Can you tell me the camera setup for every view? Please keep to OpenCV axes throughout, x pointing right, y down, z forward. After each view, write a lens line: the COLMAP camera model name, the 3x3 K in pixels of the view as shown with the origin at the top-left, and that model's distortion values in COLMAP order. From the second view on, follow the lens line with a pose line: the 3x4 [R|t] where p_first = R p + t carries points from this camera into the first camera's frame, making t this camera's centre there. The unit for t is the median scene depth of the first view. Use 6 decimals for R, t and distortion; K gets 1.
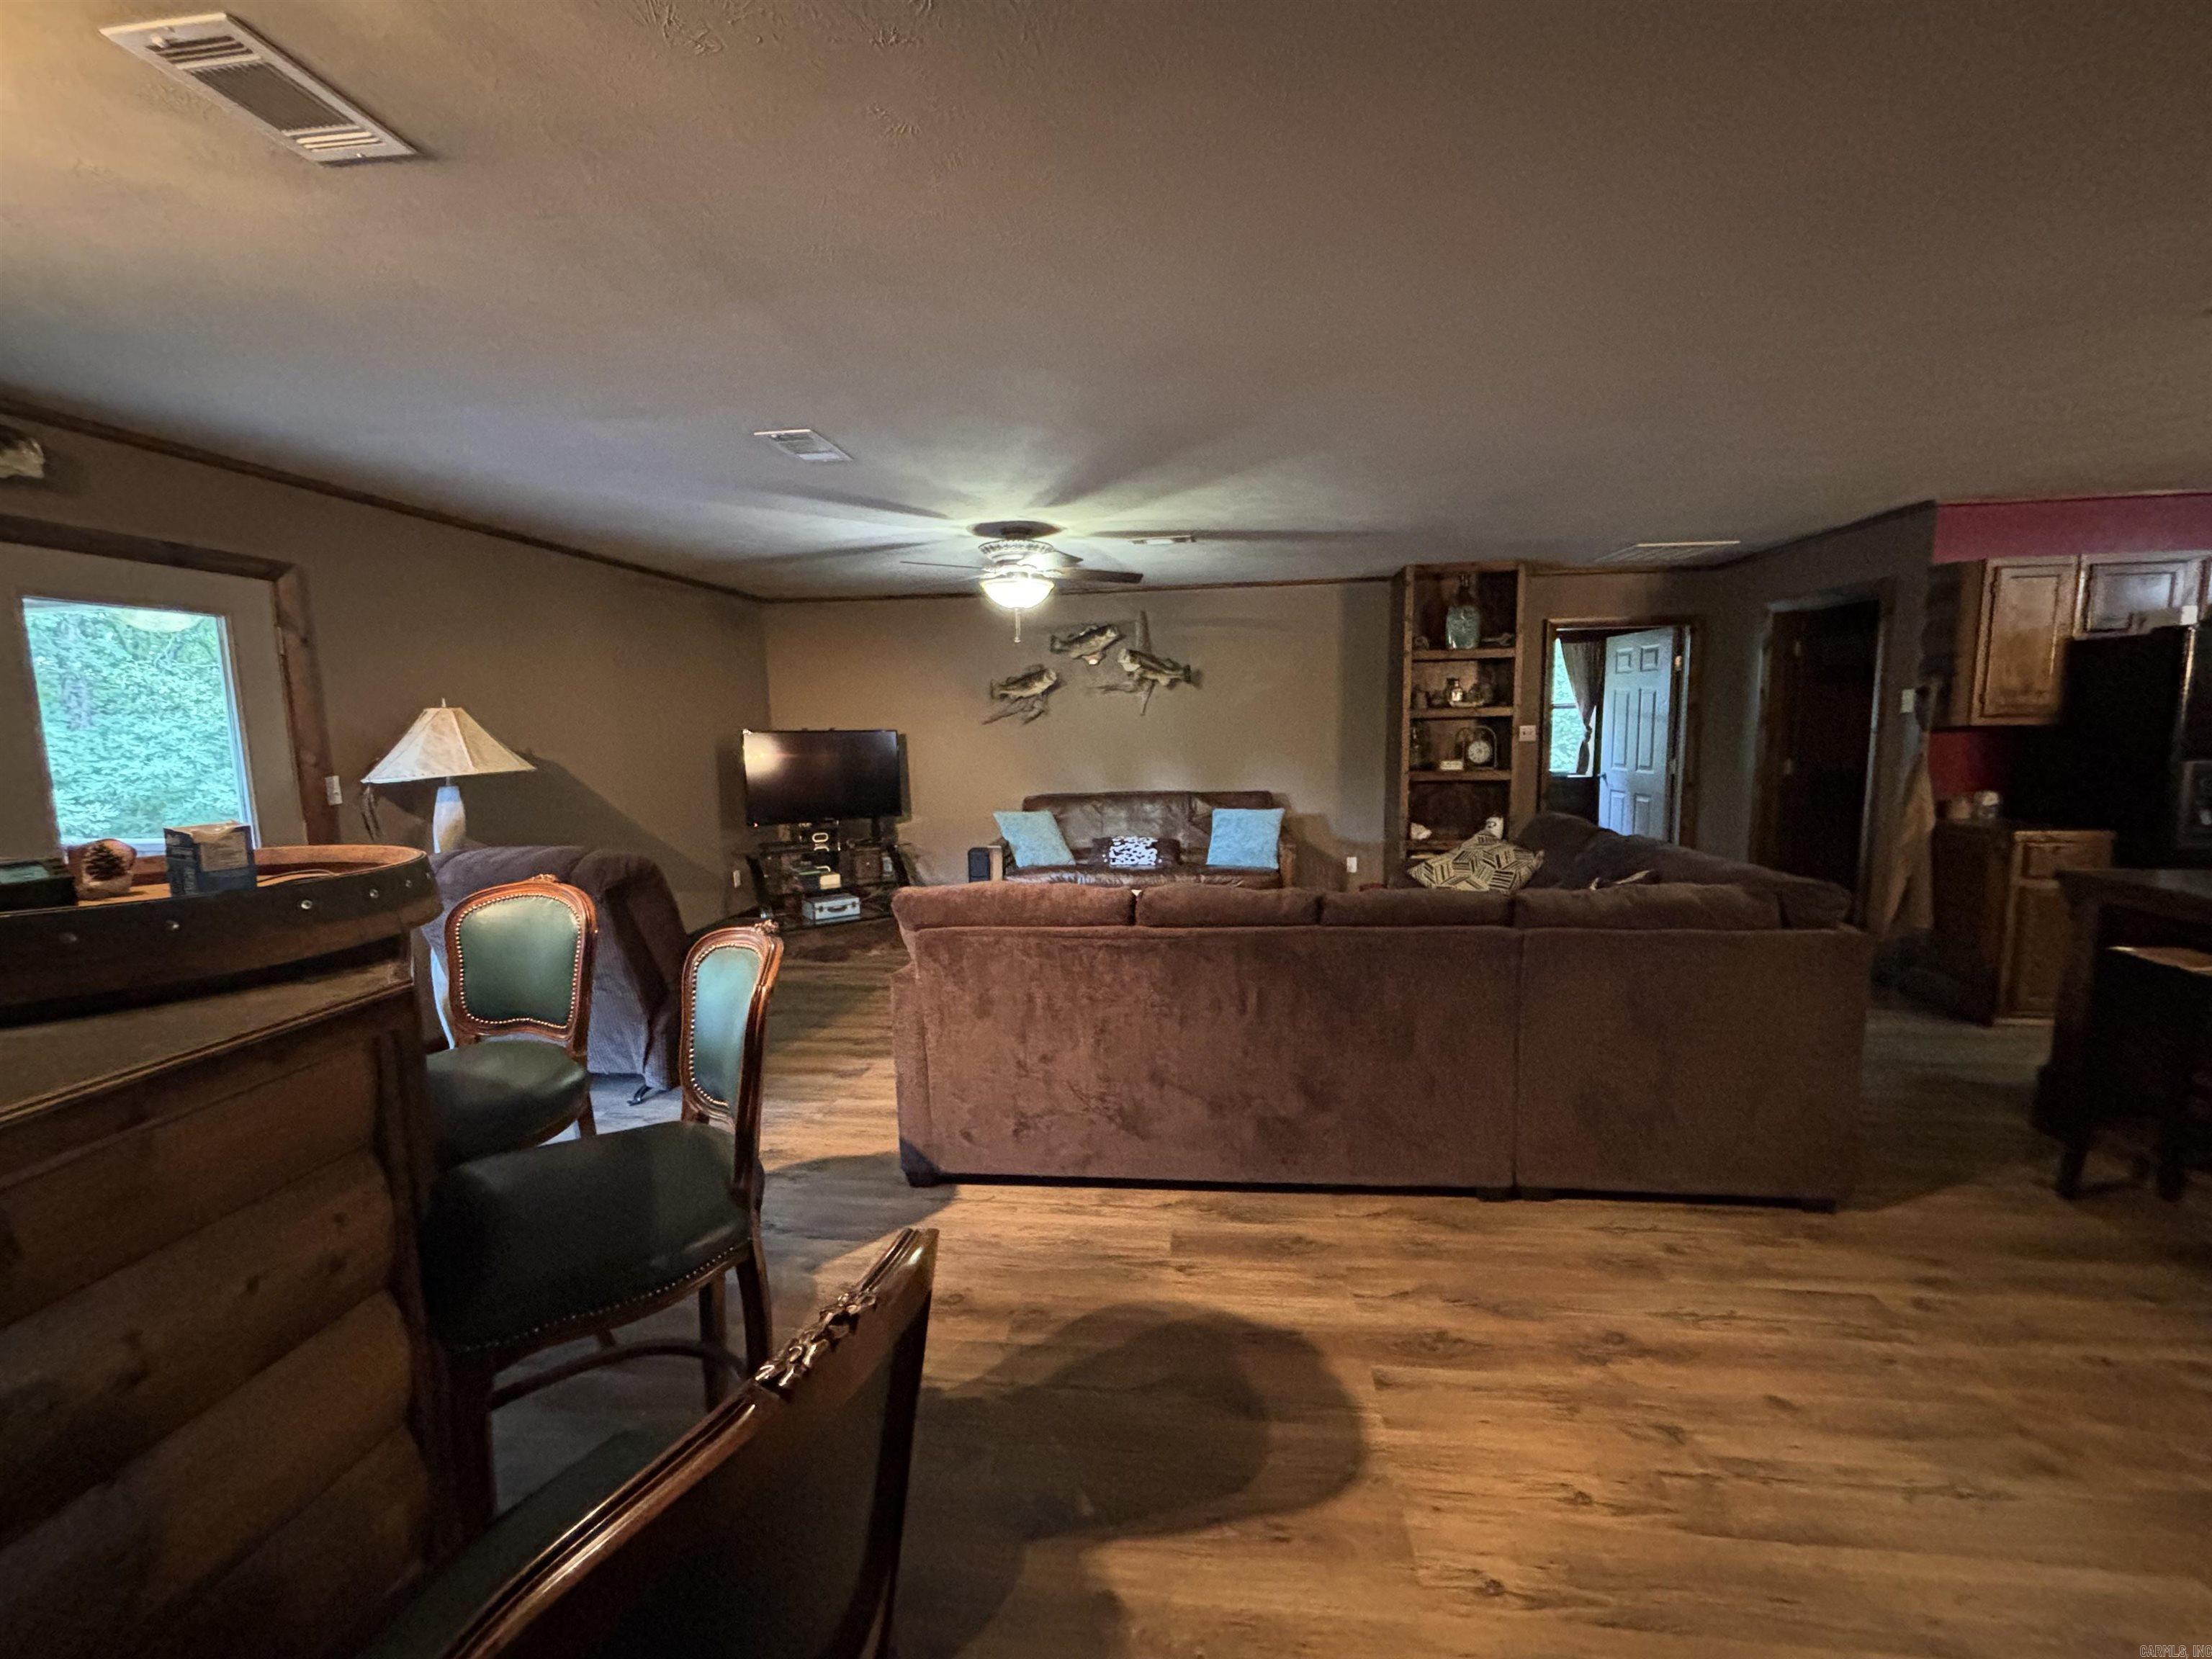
lens RADIAL K [[897.1, 0, 1102.5], [0, 897.1, 825.4], [0, 0, 1]] dist [0.000680, -0.000541]
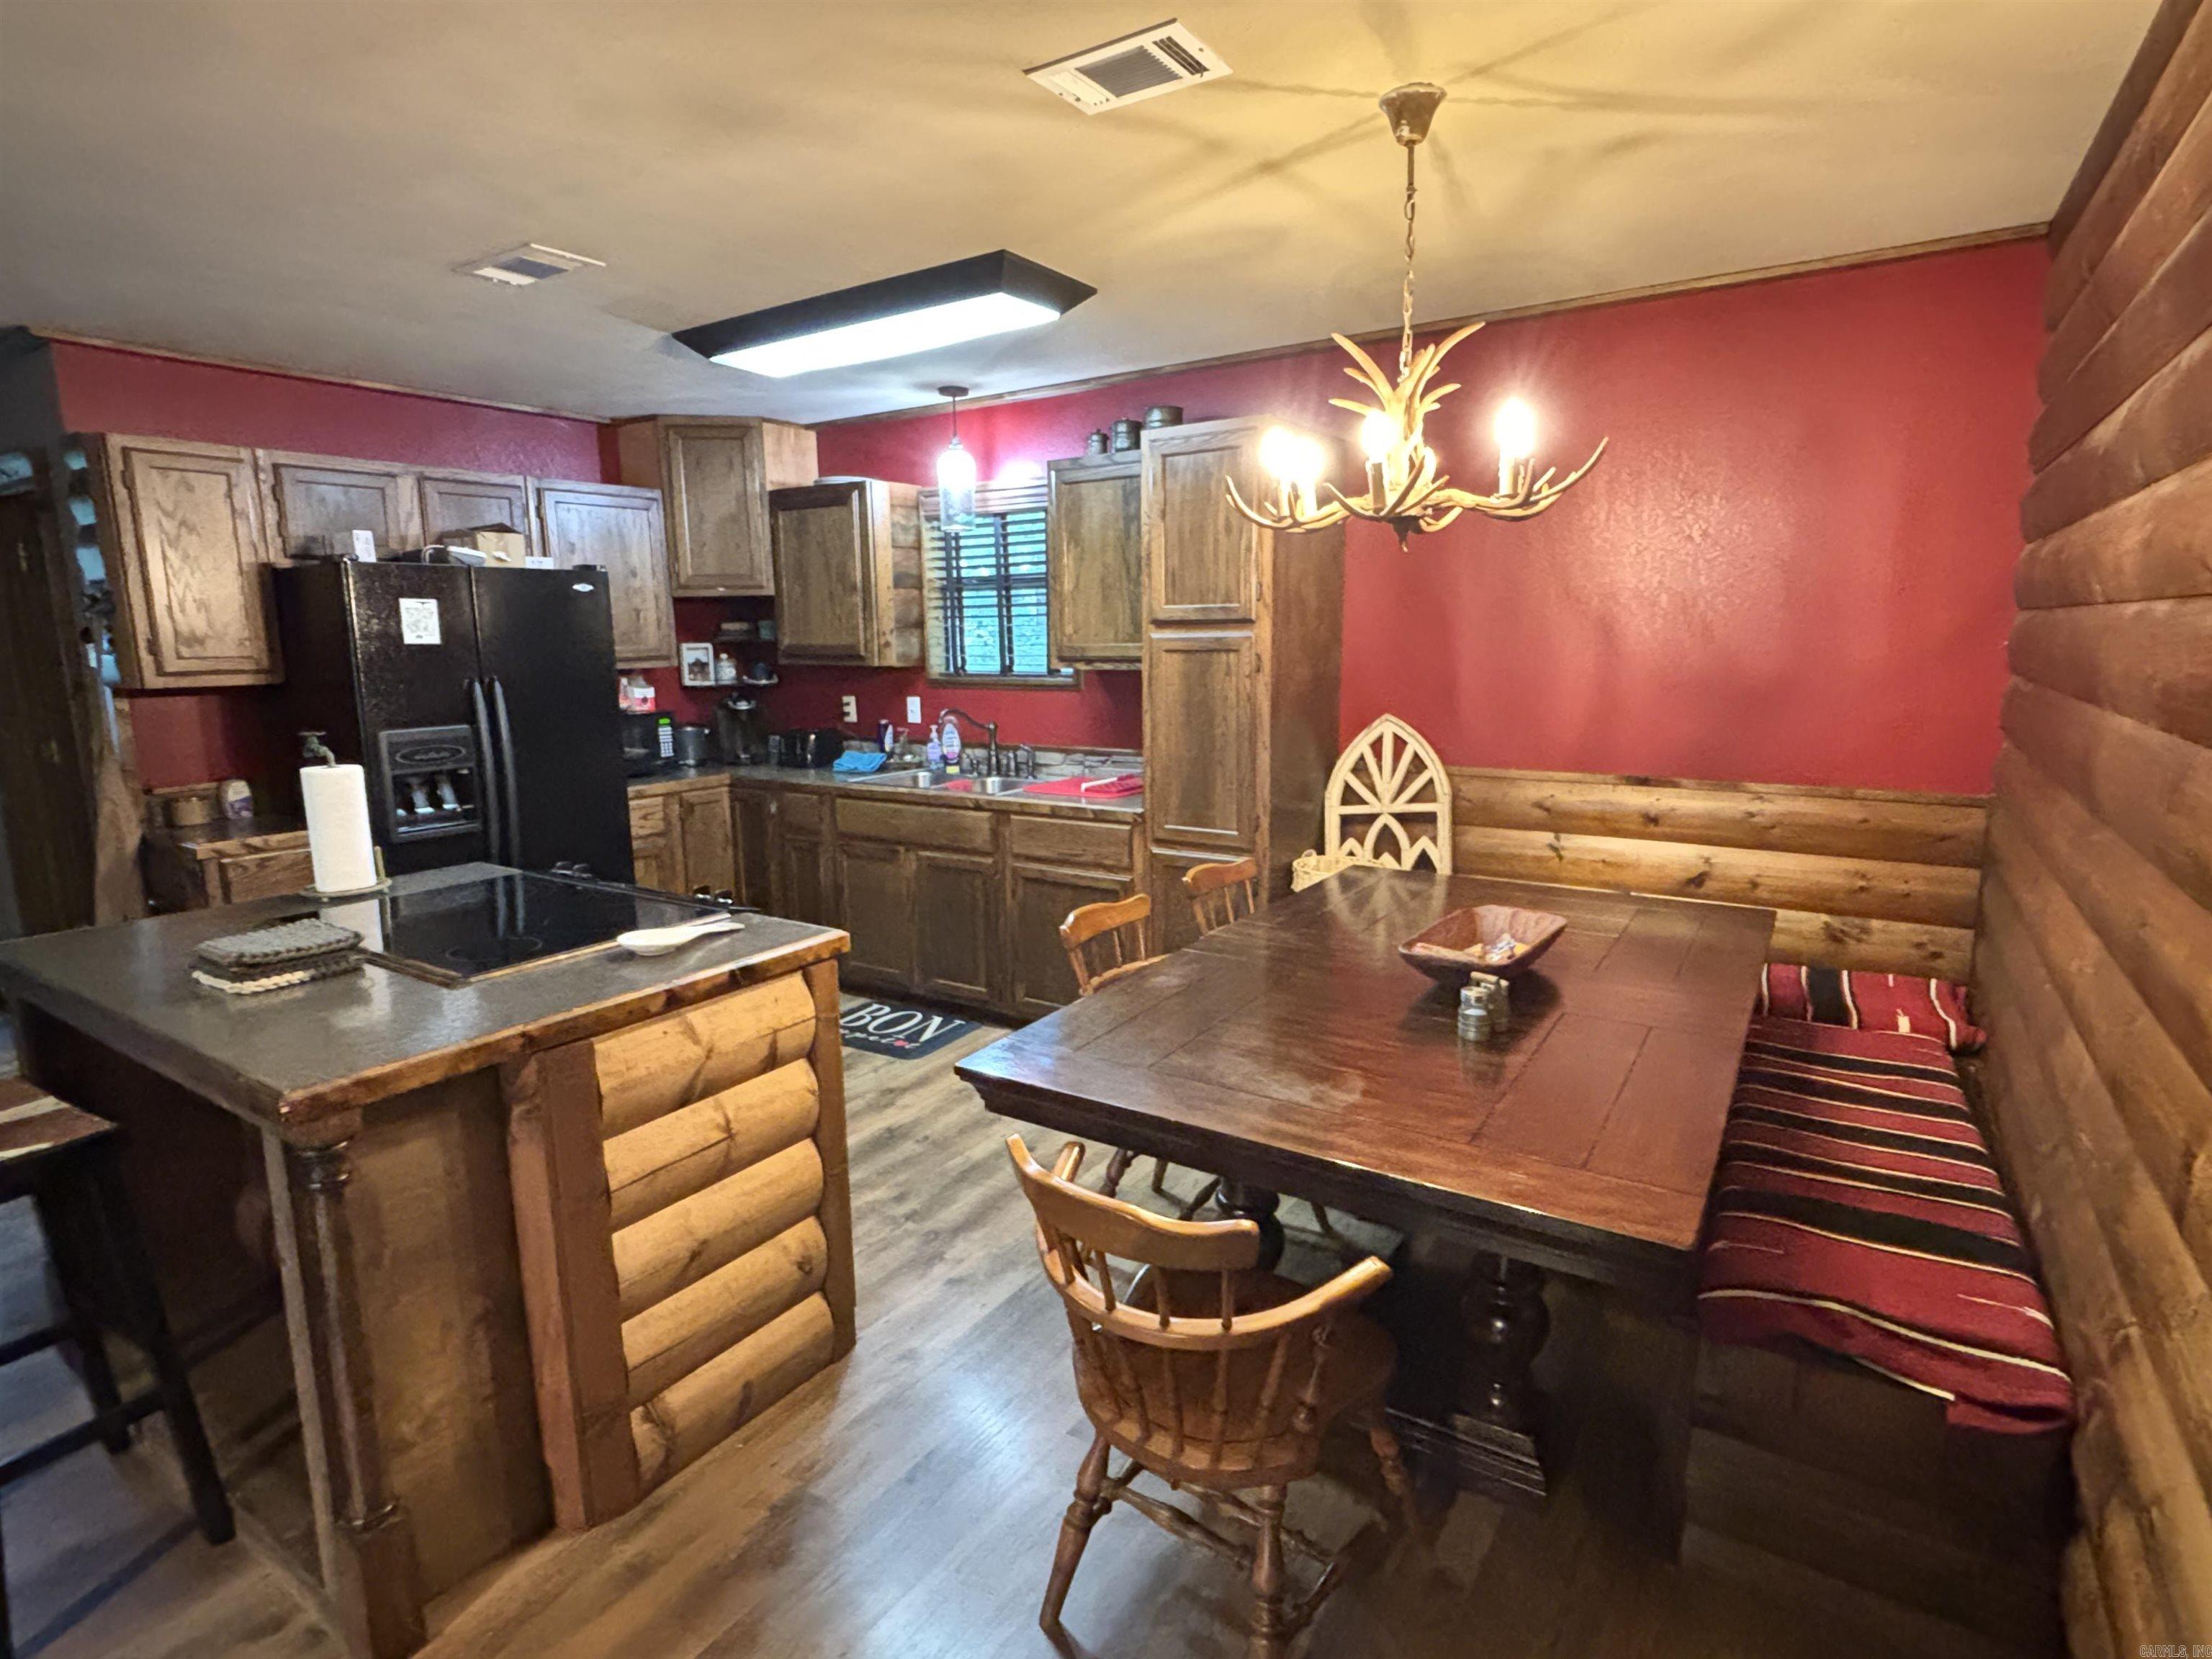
lens RADIAL K [[1126.6, 0, 1106.8], [0, 1126.6, 816.2], [0, 0, 1]] dist [0.022556, 0.000068]
pose [[0.452970, -0.131988, 0.881702, 0.672316], [0.111676, 0.989591, 0.090766, -0.020433], [-0.884504, 0.057351, 0.462994, -0.016063]]
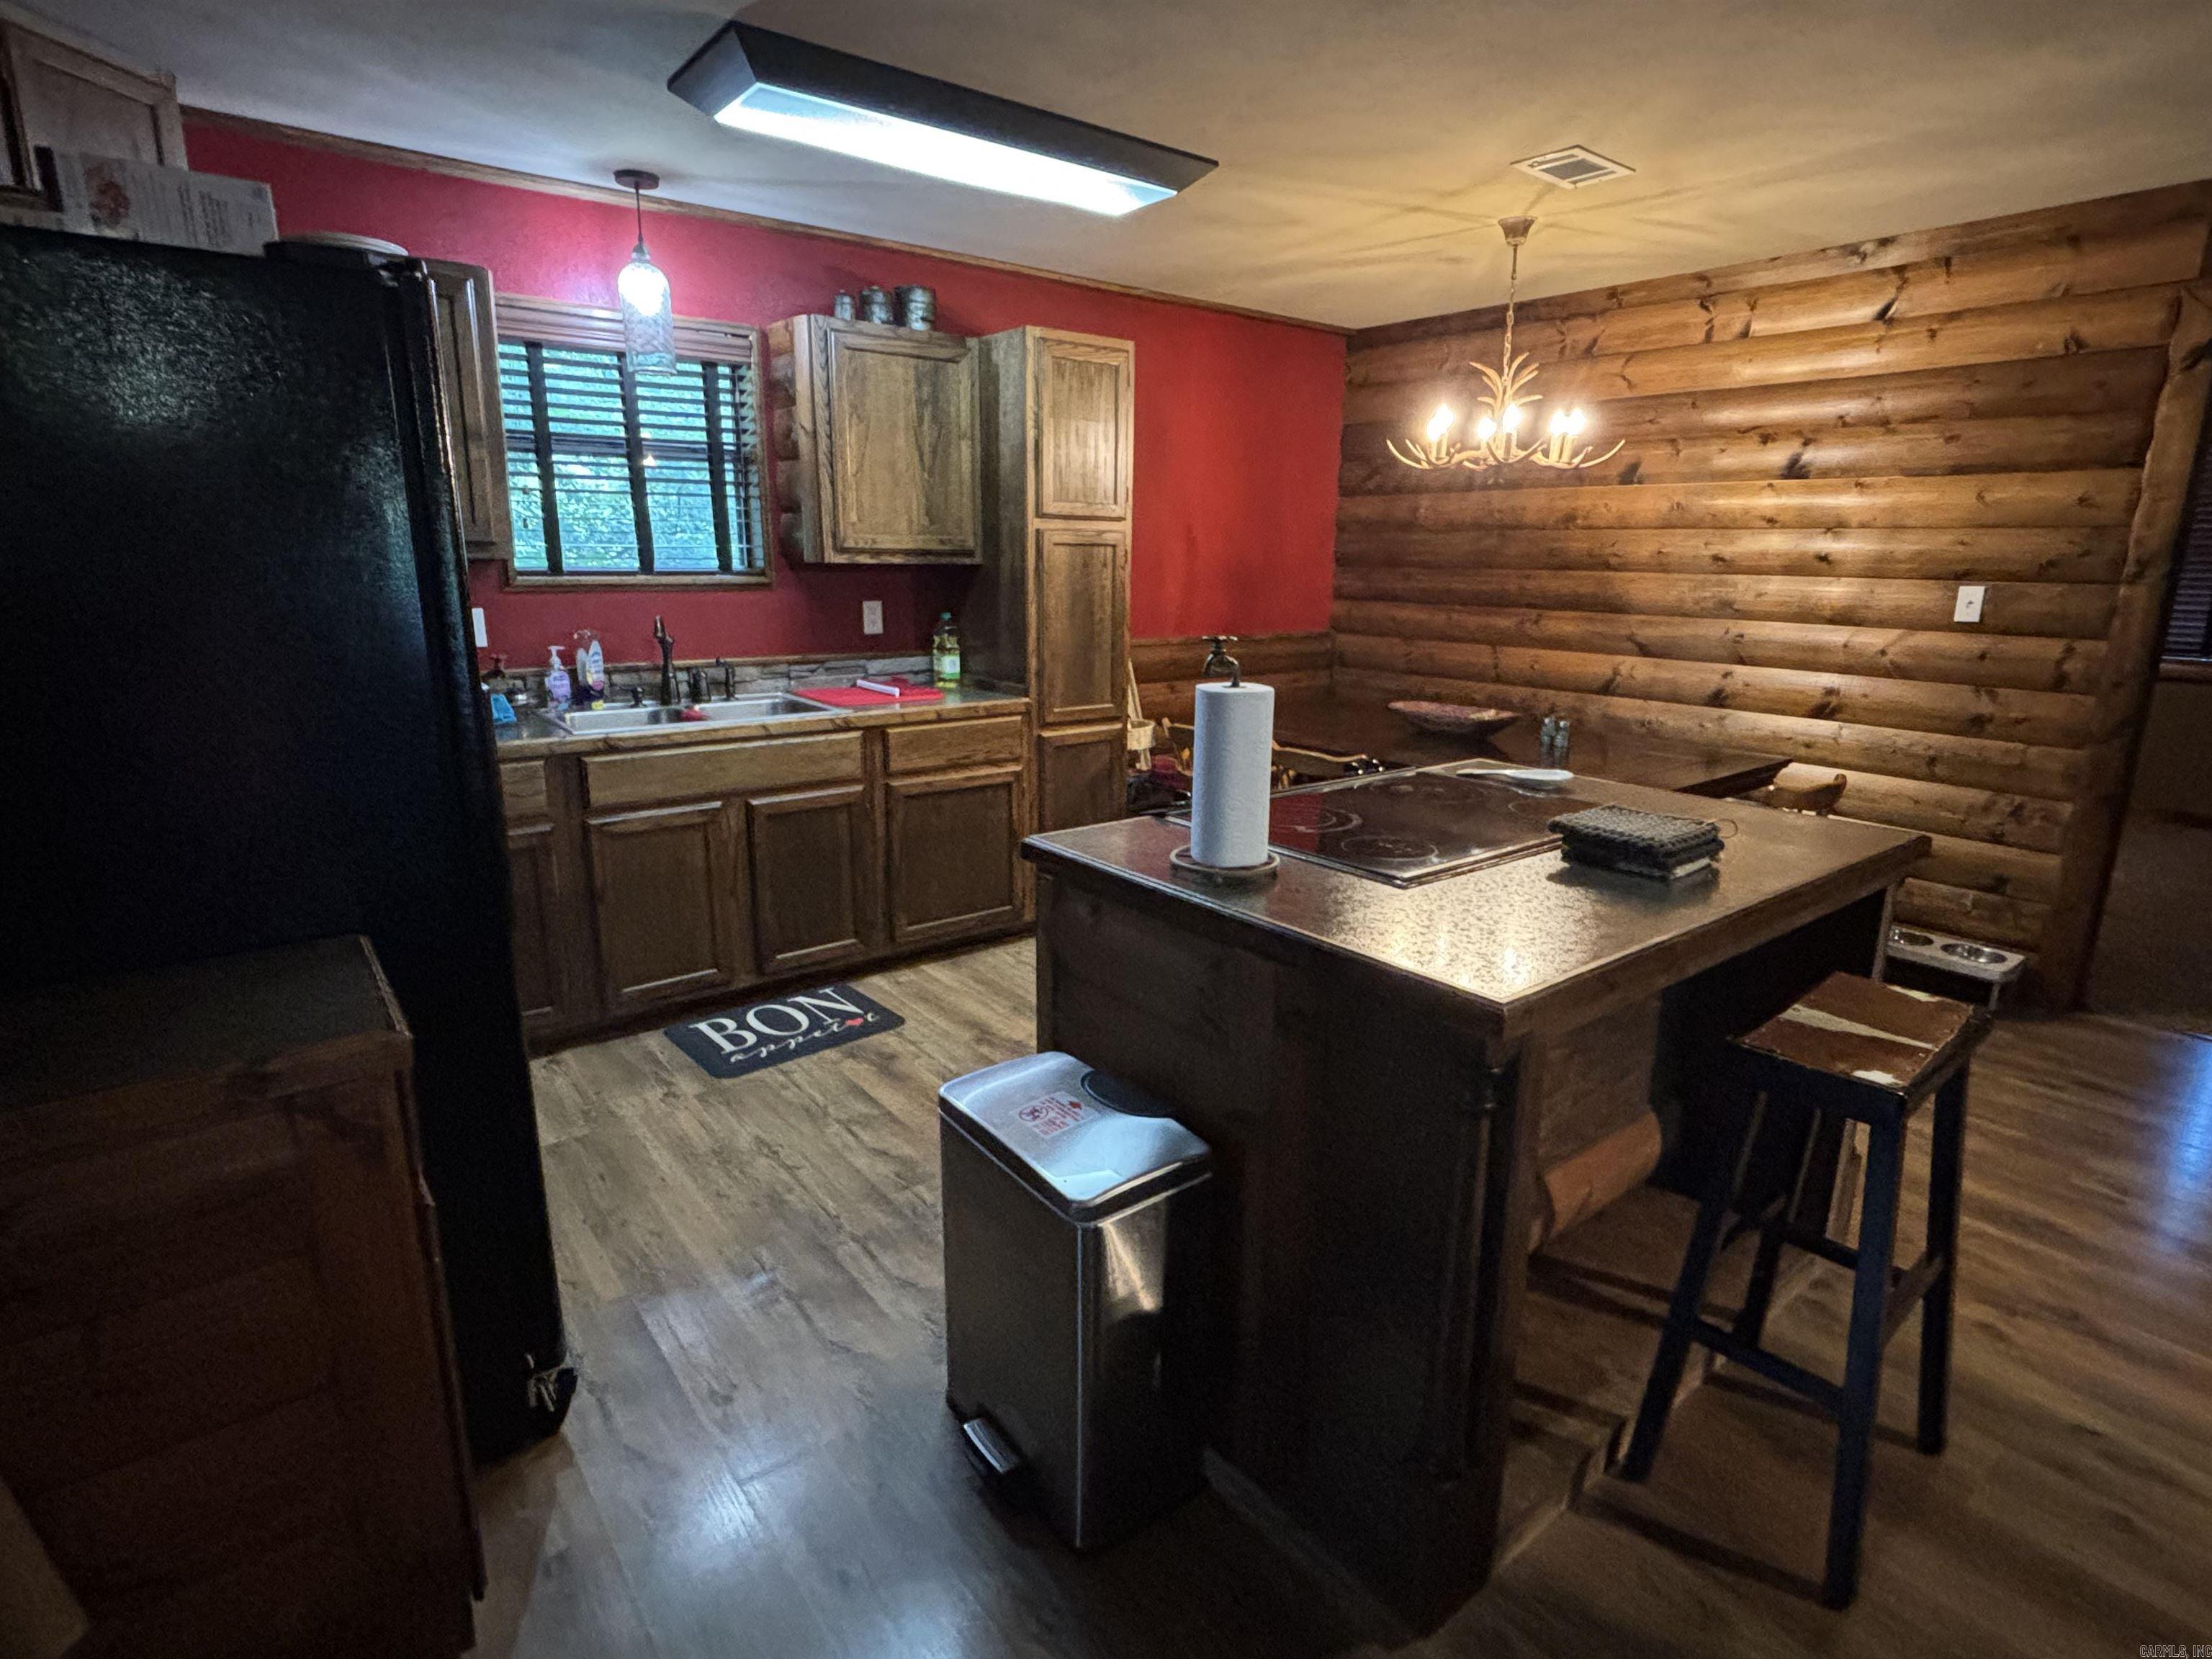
lens RADIAL K [[1126.6, 0, 1106.8], [0, 1126.6, 816.2], [0, 0, 1]] dist [0.022556, 0.000068]
pose [[-0.710586, -0.155784, 0.686148, 0.796656], [0.083060, 0.949791, 0.301660, -0.155707], [-0.698691, 0.271347, -0.661968, 1.261020]]
